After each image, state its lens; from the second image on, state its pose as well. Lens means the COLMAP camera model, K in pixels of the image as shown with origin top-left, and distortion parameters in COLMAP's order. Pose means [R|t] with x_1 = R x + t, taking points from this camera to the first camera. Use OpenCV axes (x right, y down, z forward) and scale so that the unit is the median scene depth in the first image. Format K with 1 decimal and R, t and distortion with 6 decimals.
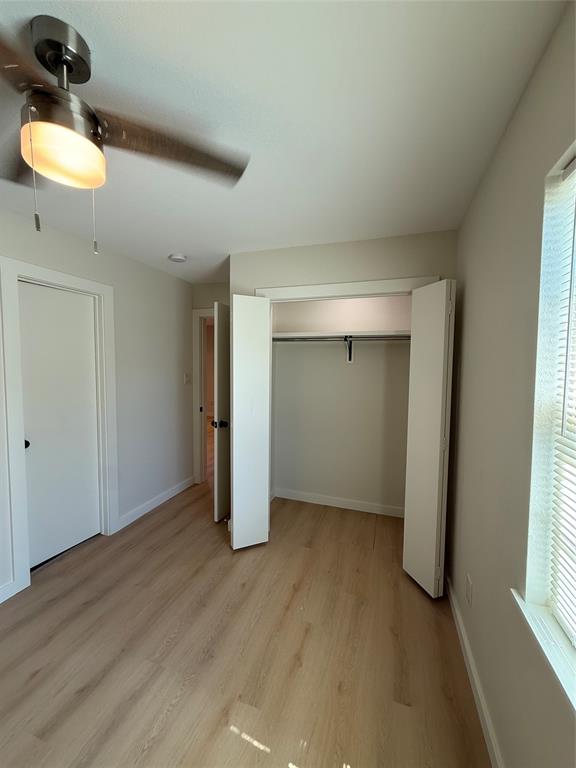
lens RADIAL K [[305.8, 0, 287.8], [0, 305.8, 380.9], [0, 0, 1]] dist [-0.000895, -0.000056]
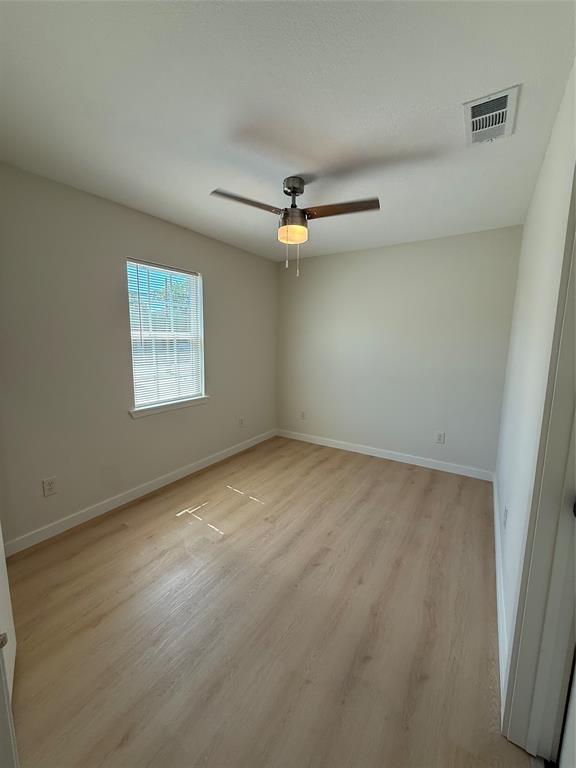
lens RADIAL K [[305.8, 0, 287.8], [0, 305.8, 380.9], [0, 0, 1]] dist [-0.000895, -0.000056]
pose [[-0.967611, -0.063413, 0.244353, -0.738076], [-0.015355, 0.980929, 0.193761, -0.059193], [-0.251980, 0.183734, -0.950131, 1.935012]]
